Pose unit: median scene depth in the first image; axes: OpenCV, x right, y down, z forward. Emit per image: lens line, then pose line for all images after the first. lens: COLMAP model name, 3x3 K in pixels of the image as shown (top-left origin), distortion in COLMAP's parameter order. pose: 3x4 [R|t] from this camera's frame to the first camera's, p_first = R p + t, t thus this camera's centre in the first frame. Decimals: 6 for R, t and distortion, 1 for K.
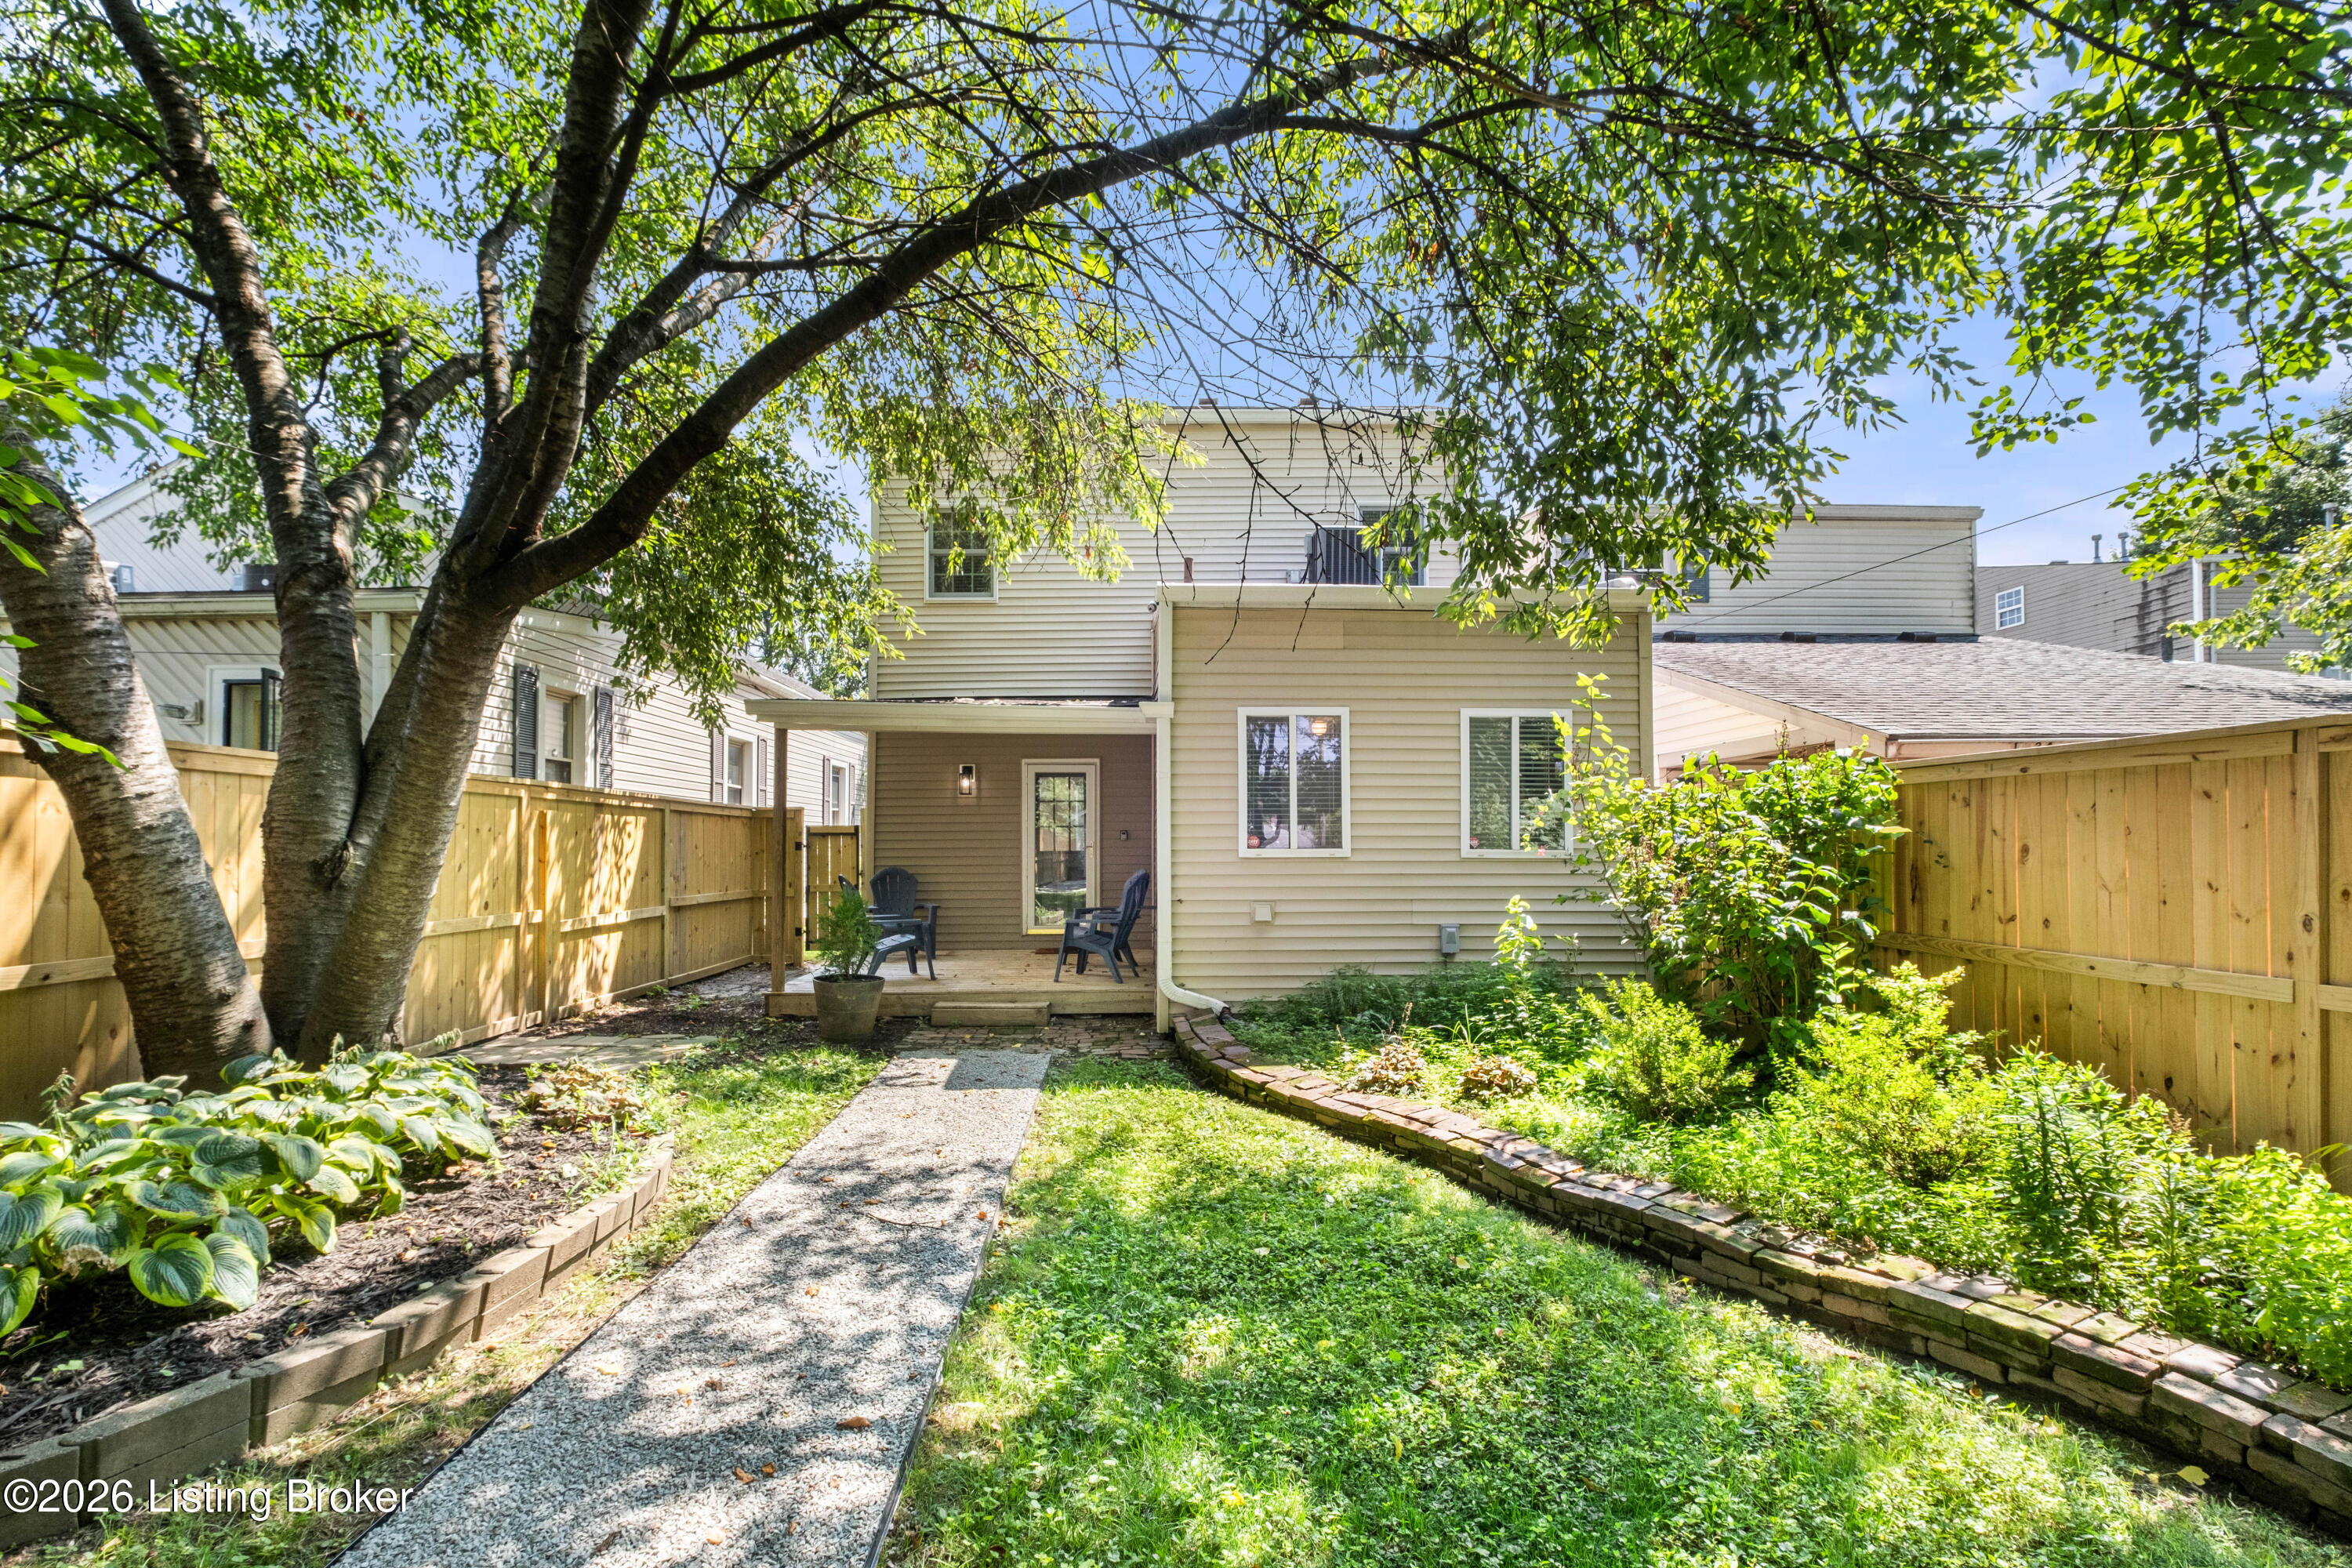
lens RADIAL K [[1021.7, 0, 1176.0], [0, 1021.7, 784.0], [0, 0, 1]] dist [0.010952, -0.000204]
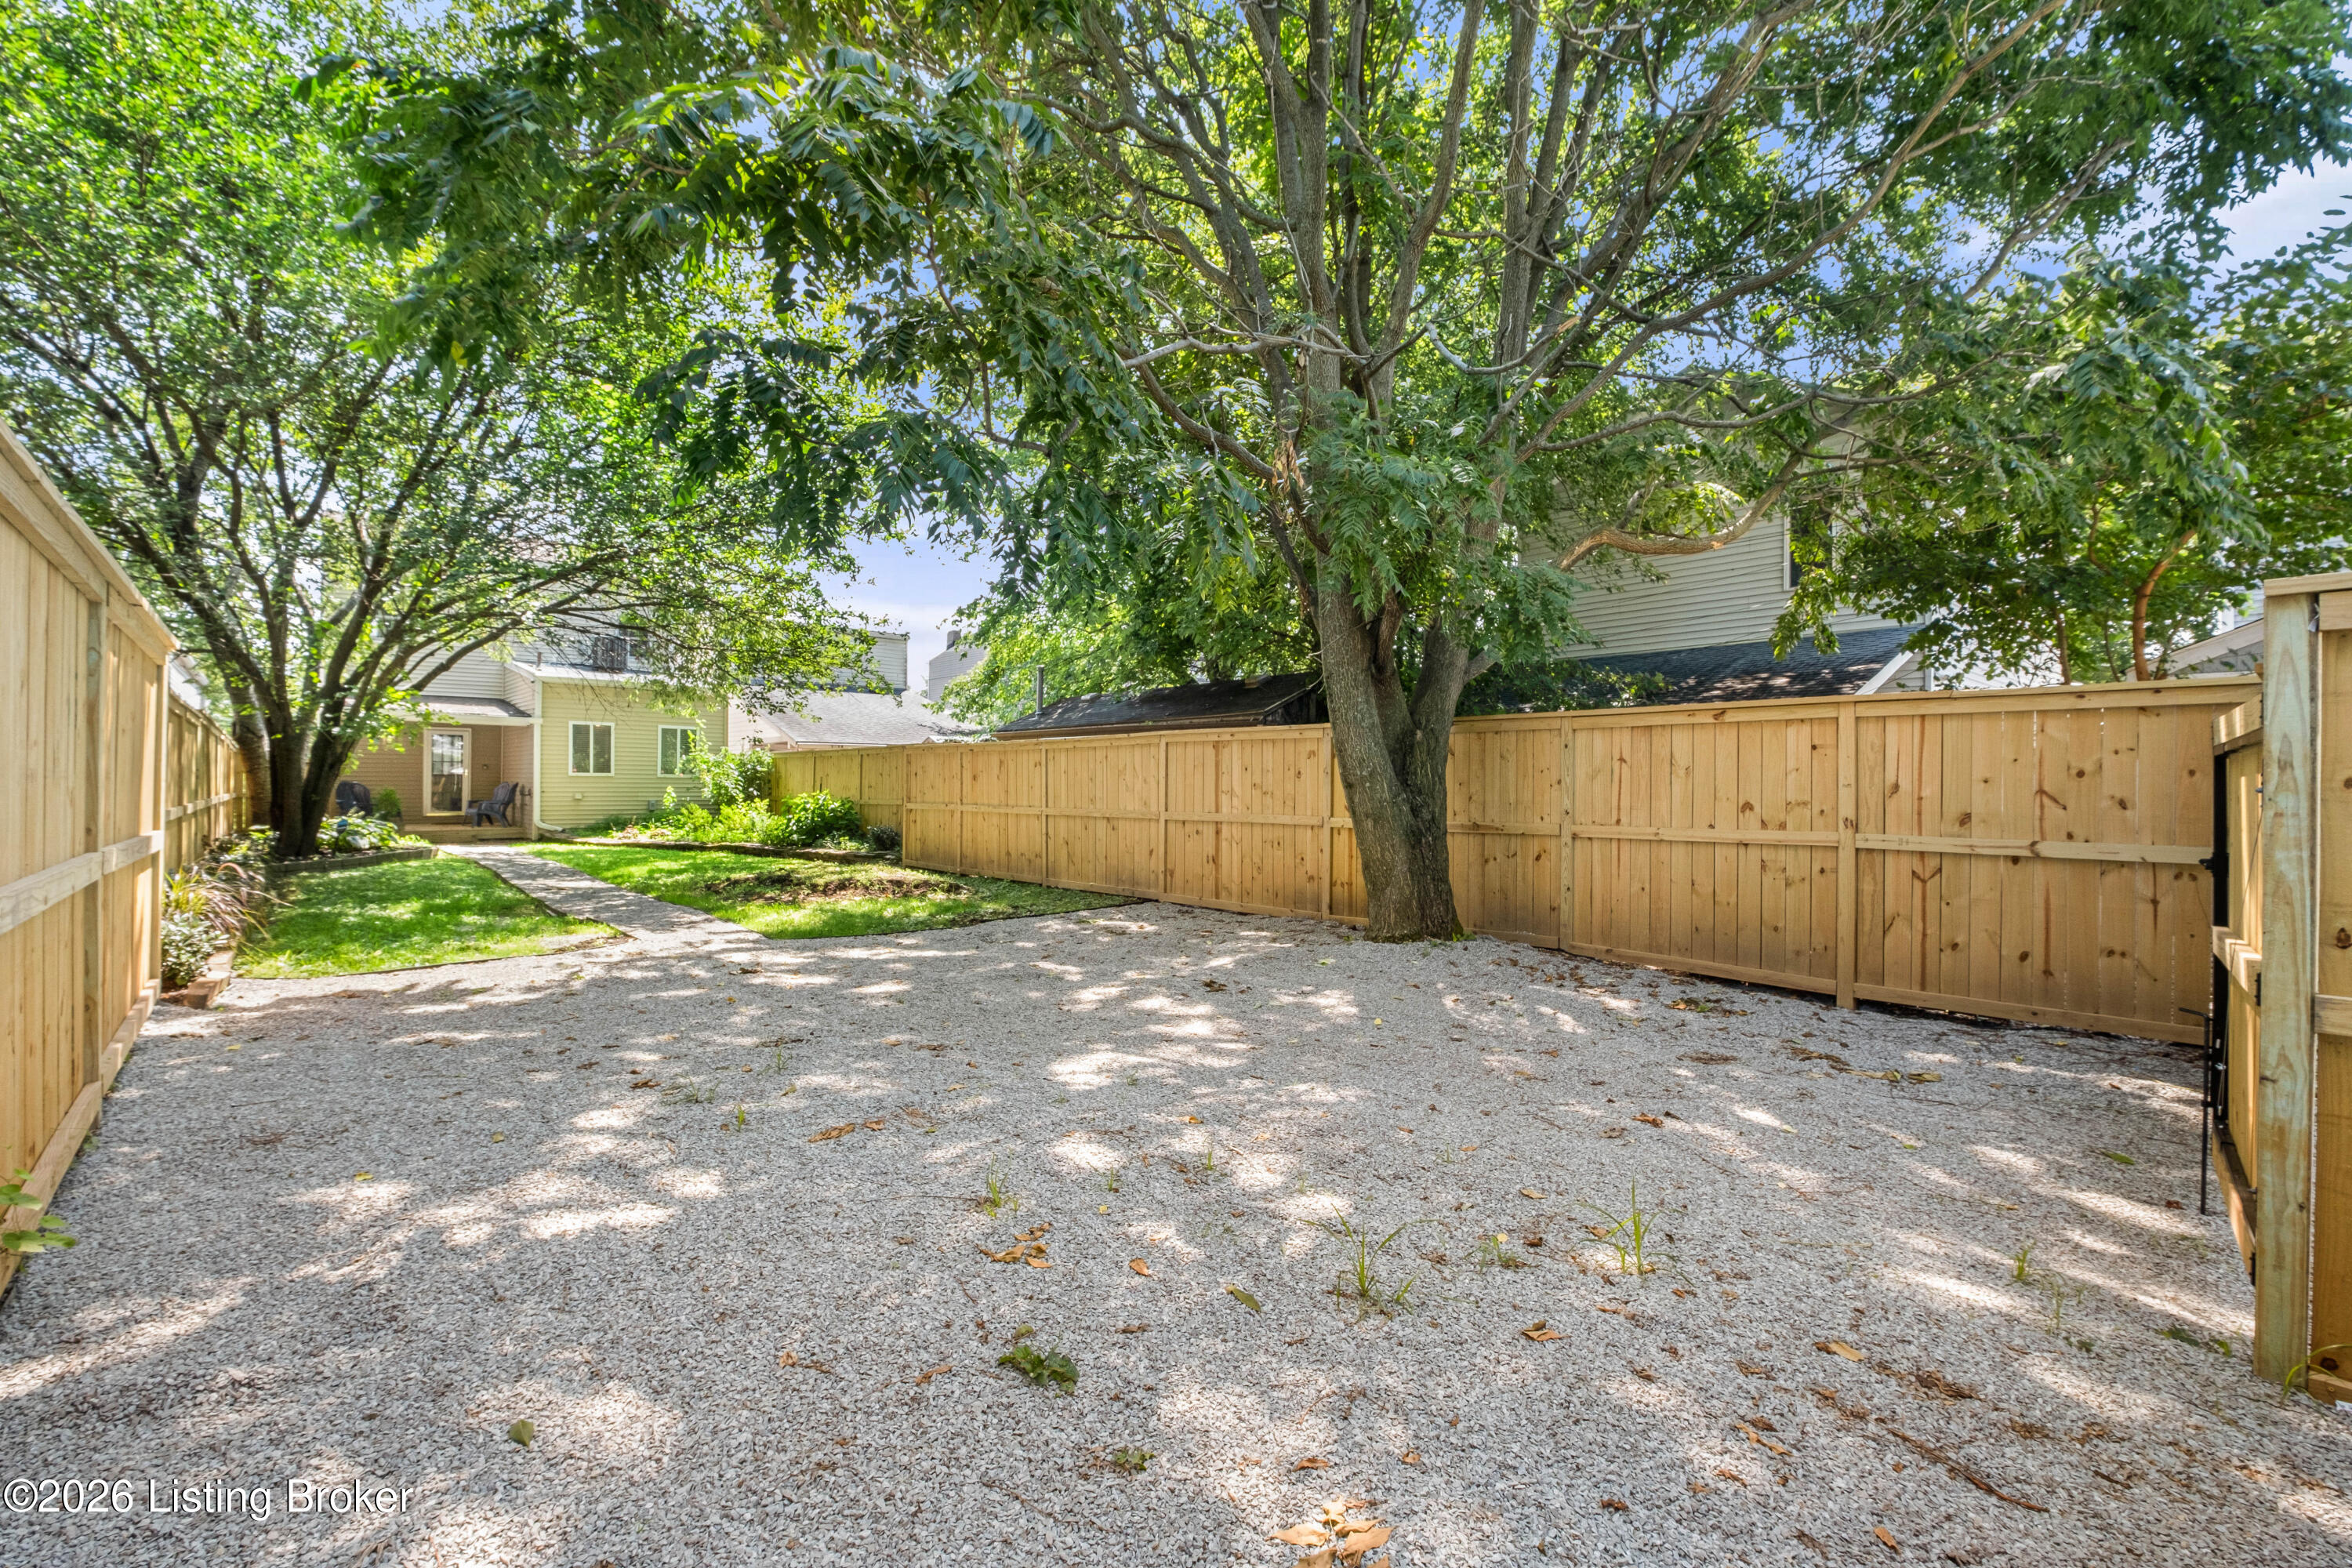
lens RADIAL K [[1021.7, 0, 1176.0], [0, 1021.7, 784.0], [0, 0, 1]] dist [0.010952, -0.000204]
pose [[0.760315, 0.002582, 0.649550, -0.589200], [-0.048865, 0.997386, 0.053233, -0.160981], [-0.647714, -0.072215, 0.758453, -2.595454]]
